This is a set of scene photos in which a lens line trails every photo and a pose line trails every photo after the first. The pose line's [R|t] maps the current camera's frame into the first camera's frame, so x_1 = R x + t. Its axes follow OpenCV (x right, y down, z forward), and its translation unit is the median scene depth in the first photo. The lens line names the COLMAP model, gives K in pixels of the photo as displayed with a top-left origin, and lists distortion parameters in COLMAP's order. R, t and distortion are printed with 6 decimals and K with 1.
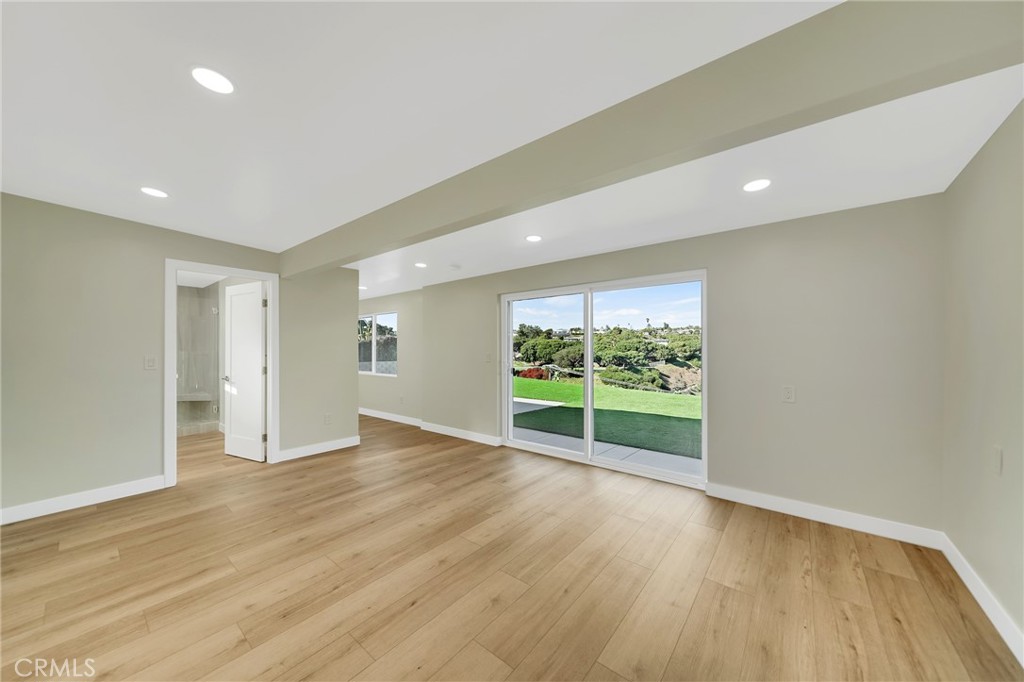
lens RADIAL K [[352.3, 0, 512.4], [0, 352.3, 346.3], [0, 0, 1]] dist [0.007240, -0.000249]
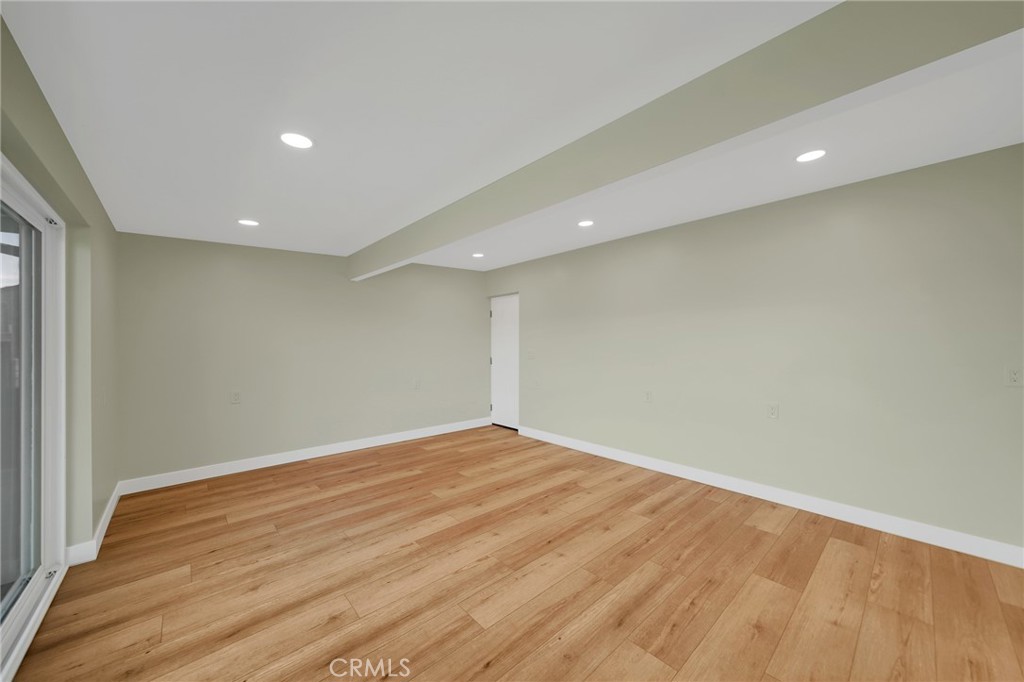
lens RADIAL K [[352.3, 0, 512.4], [0, 352.3, 343.6], [0, 0, 1]] dist [0.007240, -0.000249]
pose [[-0.983850, 0.003853, 0.178954, -0.477783], [0.001995, 0.999942, -0.010565, 0.011992], [-0.178984, -0.010037, -0.983801, 1.944155]]
